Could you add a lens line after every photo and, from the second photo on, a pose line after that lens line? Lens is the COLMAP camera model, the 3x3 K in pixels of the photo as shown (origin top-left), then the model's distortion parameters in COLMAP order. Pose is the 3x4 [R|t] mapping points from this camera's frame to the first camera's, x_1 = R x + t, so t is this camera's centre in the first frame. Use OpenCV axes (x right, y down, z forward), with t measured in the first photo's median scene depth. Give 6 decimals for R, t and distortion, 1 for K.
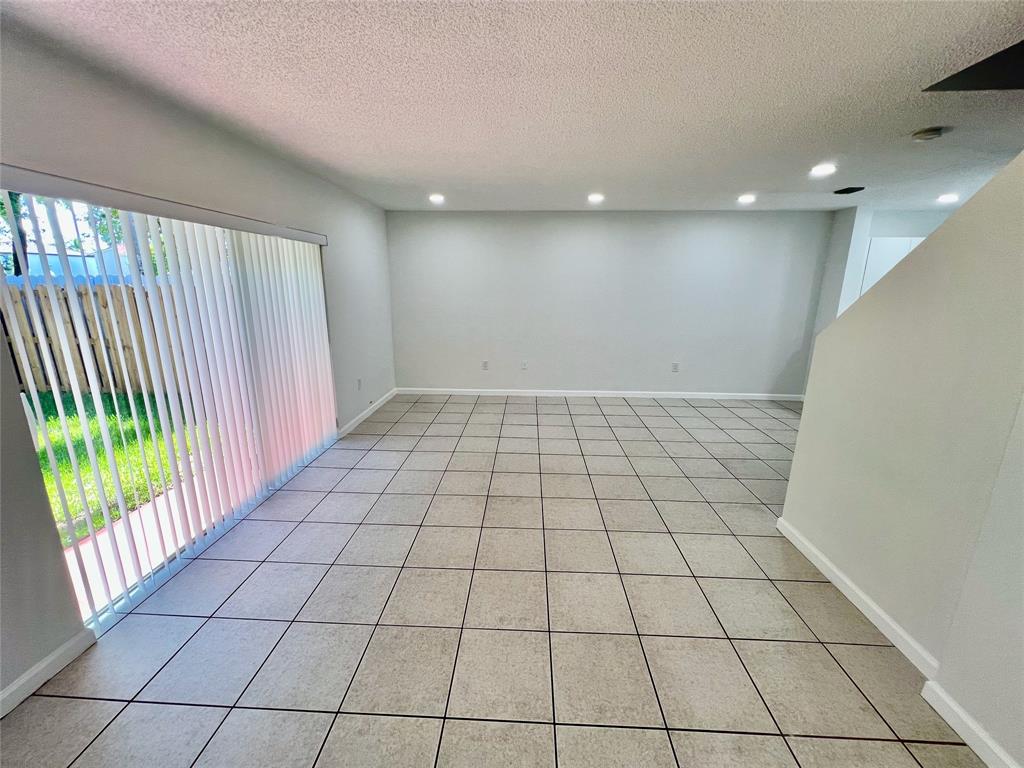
lens RADIAL K [[410.9, 0, 510.6], [0, 410.9, 382.2], [0, 0, 1]] dist [0.000134, 0.000064]
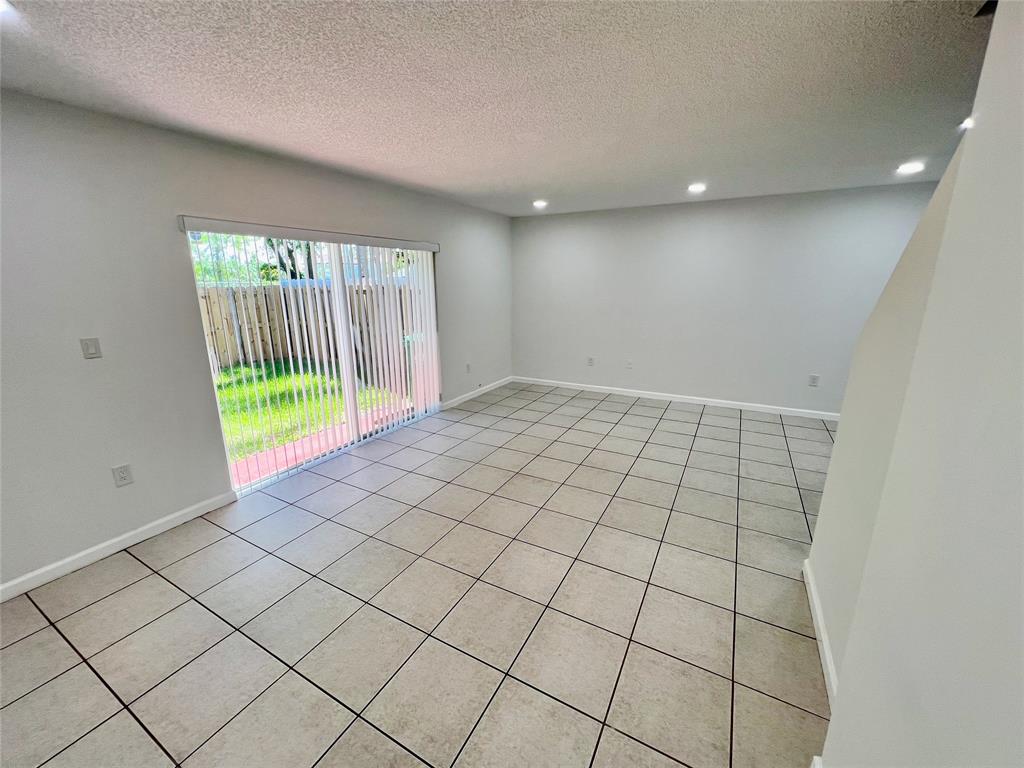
lens RADIAL K [[410.9, 0, 510.6], [0, 410.9, 382.2], [0, 0, 1]] dist [0.000134, 0.000064]
pose [[0.896500, 0.095481, -0.432633, 0.289577], [-0.094021, 0.995261, 0.024821, 0.004984], [0.432952, 0.018424, 0.901229, -0.011369]]
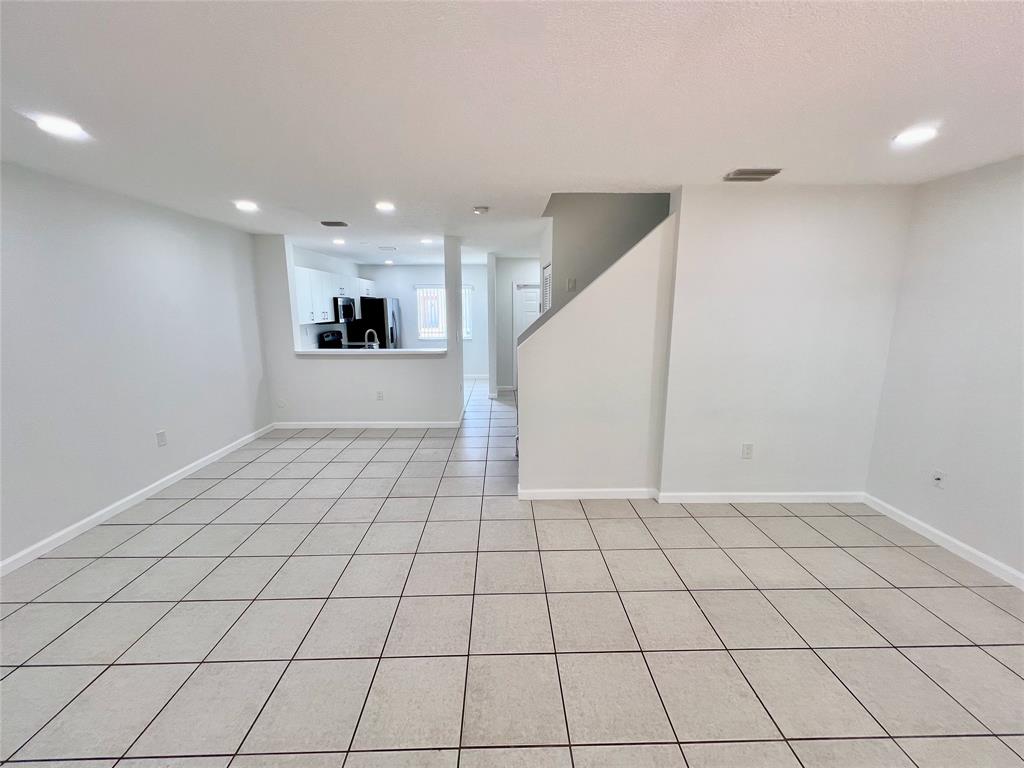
lens RADIAL K [[417.2, 0, 508.2], [0, 417.2, 373.3], [0, 0, 1]] dist [0.000254, 0.000019]
pose [[-0.072139, -0.165289, 0.983603, -0.348965], [0.239930, 0.954338, 0.177968, -0.160024], [-0.968106, 0.248834, -0.029187, 0.635908]]
